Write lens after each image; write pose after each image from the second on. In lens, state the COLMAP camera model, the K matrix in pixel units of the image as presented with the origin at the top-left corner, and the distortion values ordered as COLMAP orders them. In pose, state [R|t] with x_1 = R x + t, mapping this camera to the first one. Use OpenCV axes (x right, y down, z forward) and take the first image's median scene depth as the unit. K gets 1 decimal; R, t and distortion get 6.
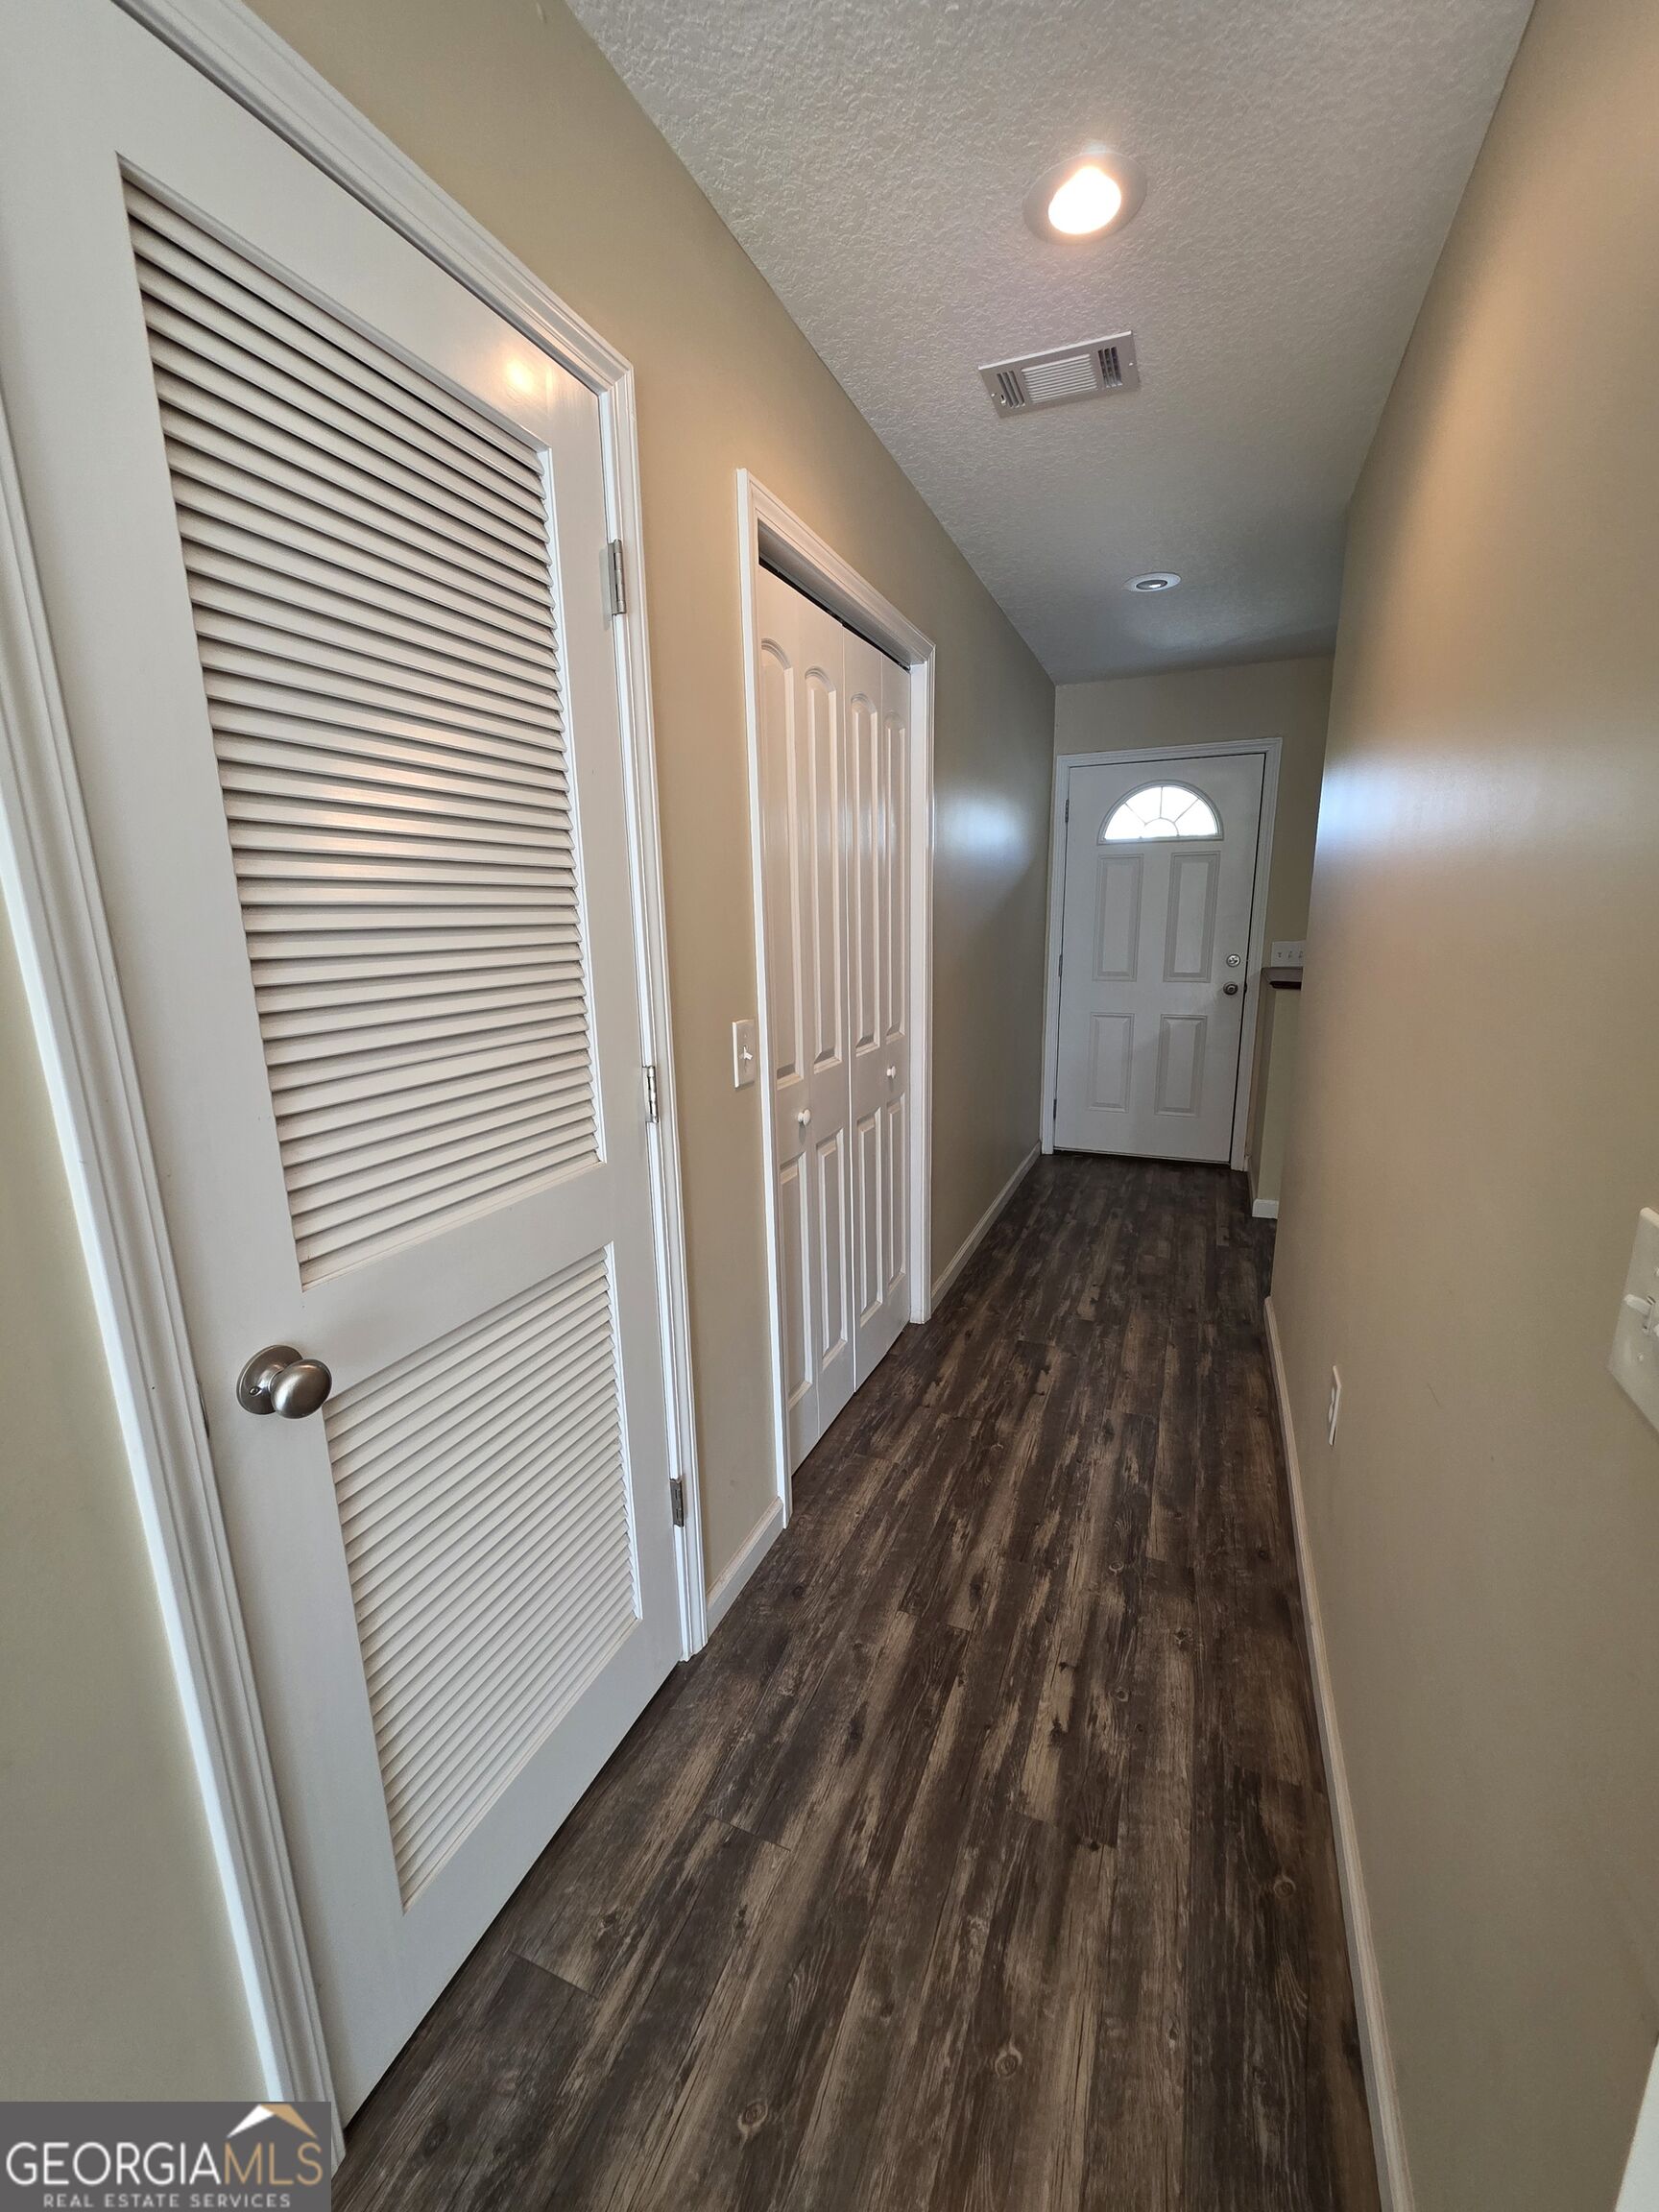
lens RADIAL K [[861.6, 0, 827.4], [0, 861.6, 1098.4], [0, 0, 1]] dist [0.001384, 0.000507]
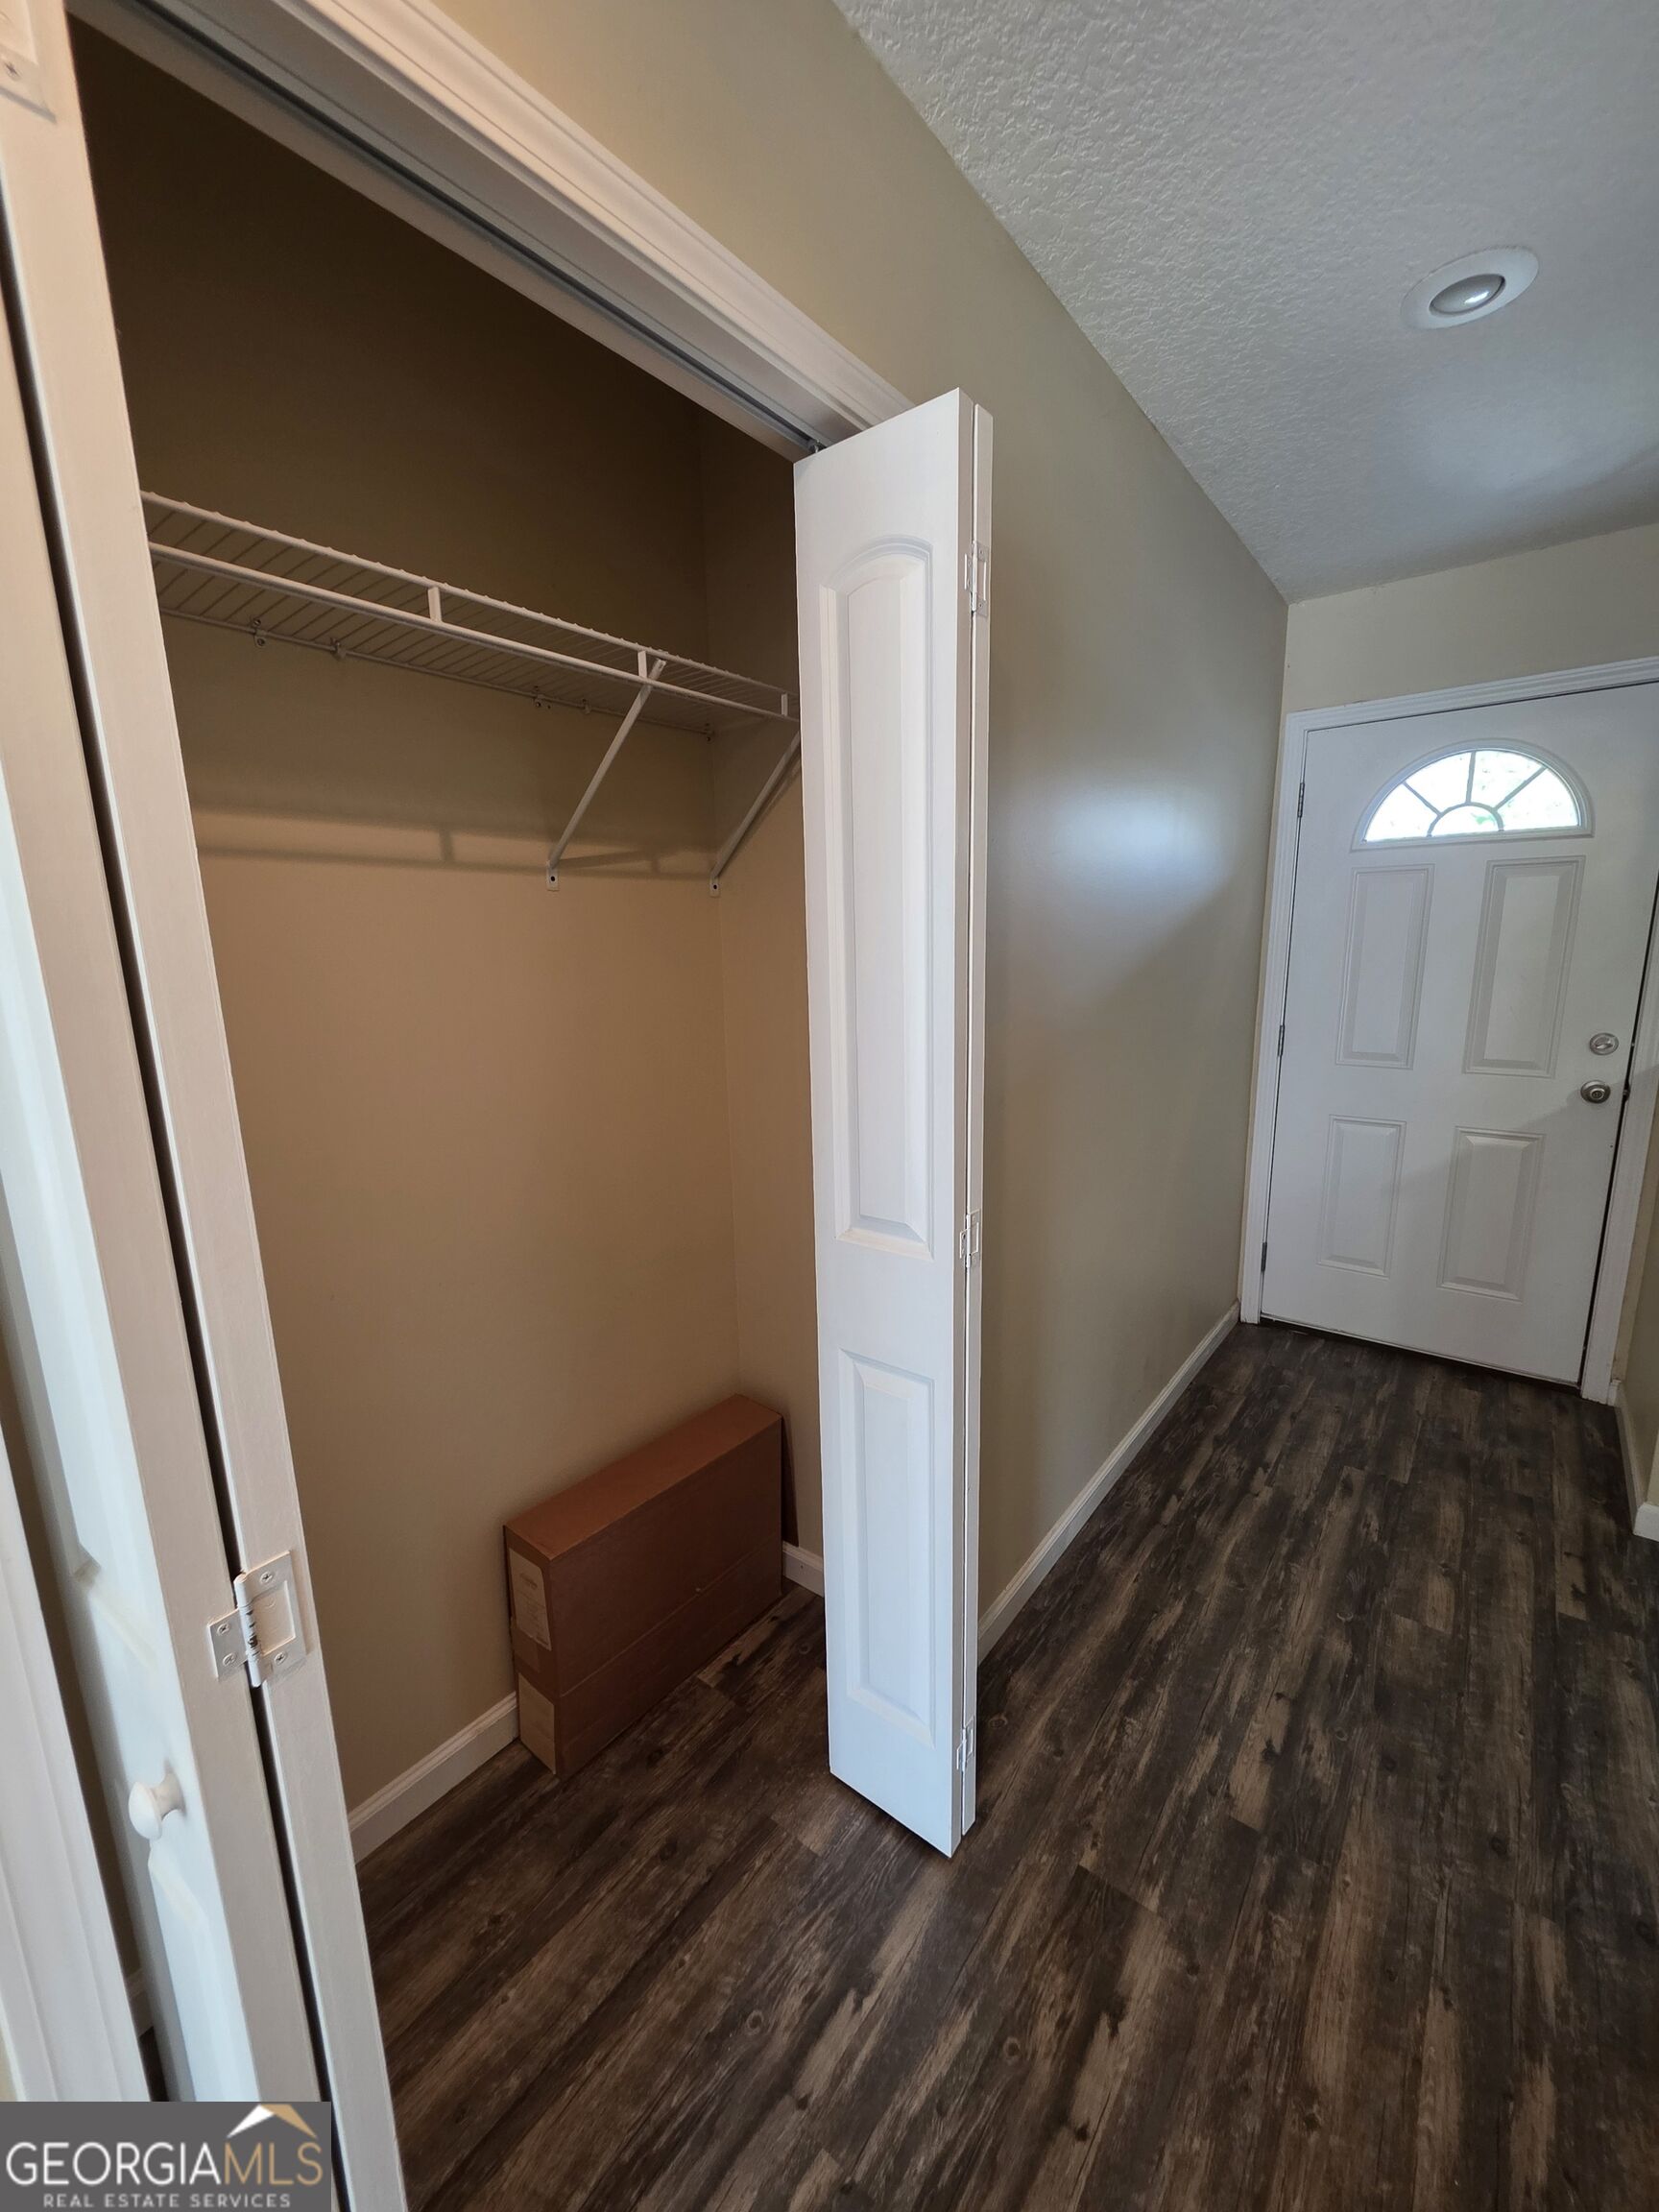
lens RADIAL K [[861.6, 0, 844.6], [0, 861.6, 1111.9], [0, 0, 1]] dist [0.001384, 0.000507]
pose [[0.967678, 0.046384, -0.247885, 0.146571], [-0.050466, 0.998674, -0.010133, -0.096545], [0.247086, 0.022315, 0.968737, 0.370529]]
